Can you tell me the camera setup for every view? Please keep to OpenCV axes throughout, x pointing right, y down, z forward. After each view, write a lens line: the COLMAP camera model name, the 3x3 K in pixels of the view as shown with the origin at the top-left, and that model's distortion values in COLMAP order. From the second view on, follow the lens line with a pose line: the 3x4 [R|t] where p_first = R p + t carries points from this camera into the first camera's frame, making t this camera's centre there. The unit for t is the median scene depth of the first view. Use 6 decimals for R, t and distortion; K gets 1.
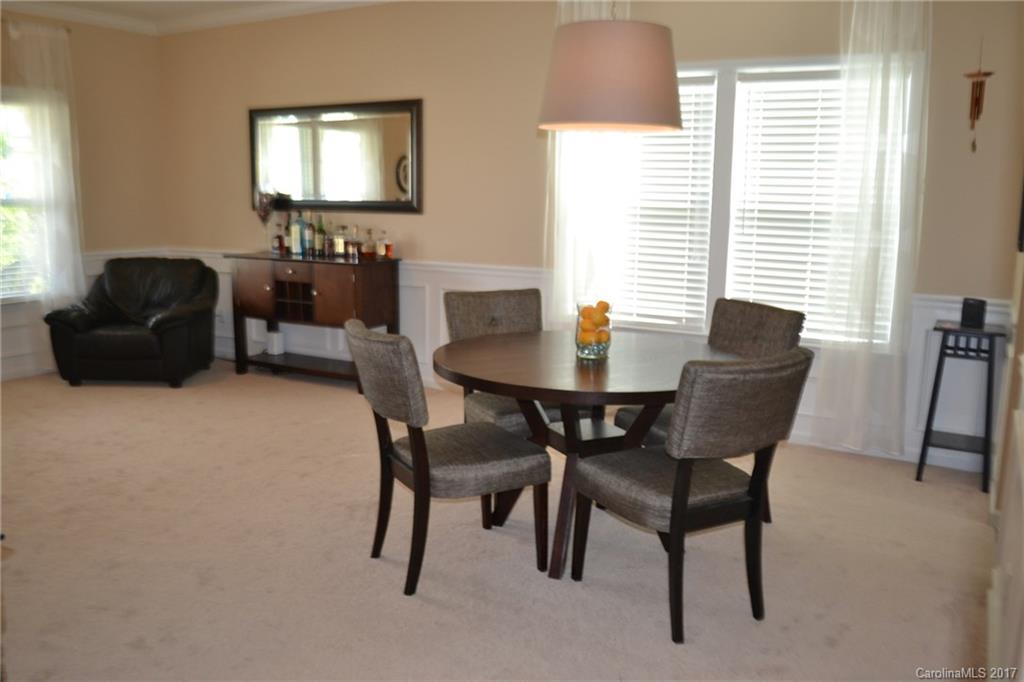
lens RADIAL K [[846.7, 0, 513.4], [0, 846.7, 345.0], [0, 0, 1]] dist [-0.086151, 0.015628]
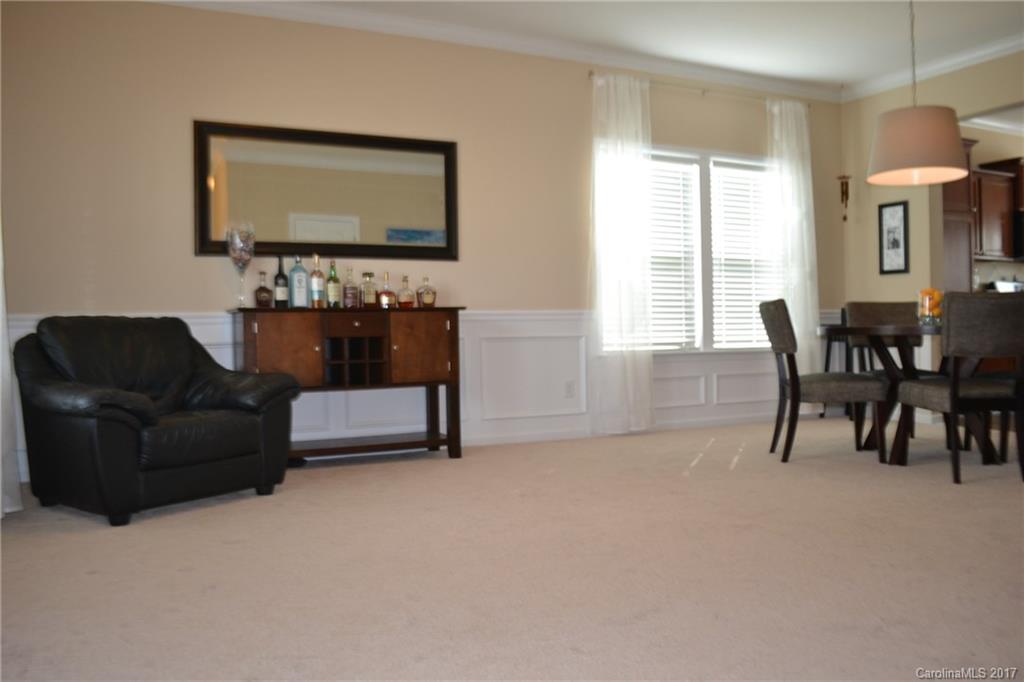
lens RADIAL K [[846.7, 0, 510.4], [0, 846.7, 336.1], [0, 0, 1]] dist [-0.086151, 0.015628]
pose [[0.559613, -0.029908, 0.828214, -0.834755], [0.166709, 0.982984, -0.077146, 0.010654], [-0.811814, 0.181242, 0.555076, 0.425198]]
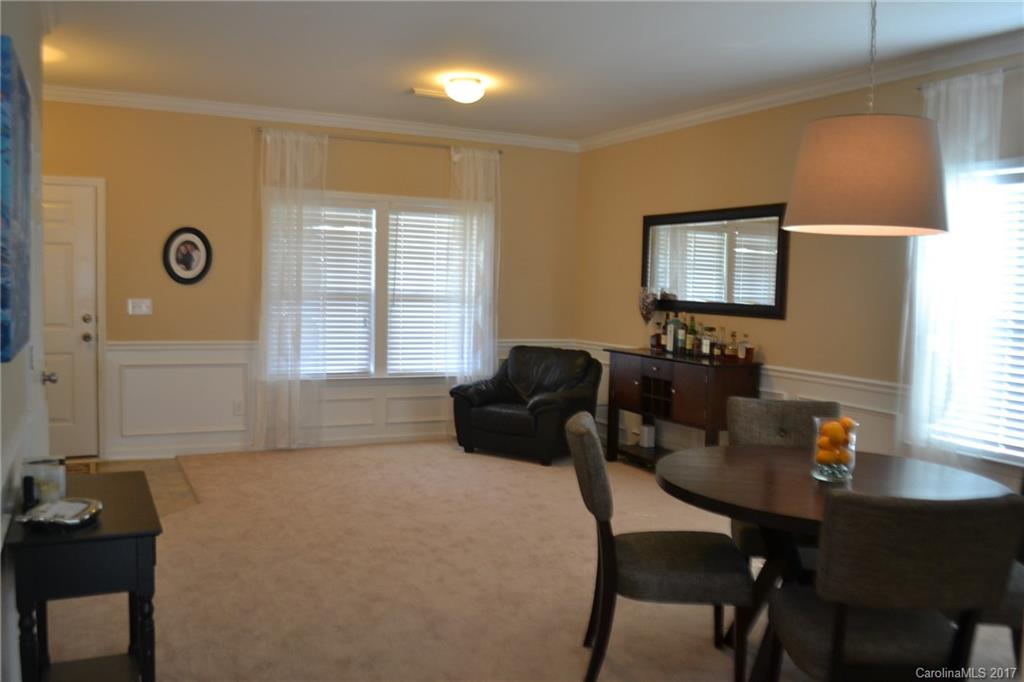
lens RADIAL K [[846.7, 0, 515.1], [0, 846.7, 338.6], [0, 0, 1]] dist [-0.086151, 0.015628]
pose [[0.834311, 0.049563, -0.549062, 0.159861], [-0.119698, 0.988477, -0.092655, -0.005903], [0.538143, 0.143025, 0.830630, 0.030741]]
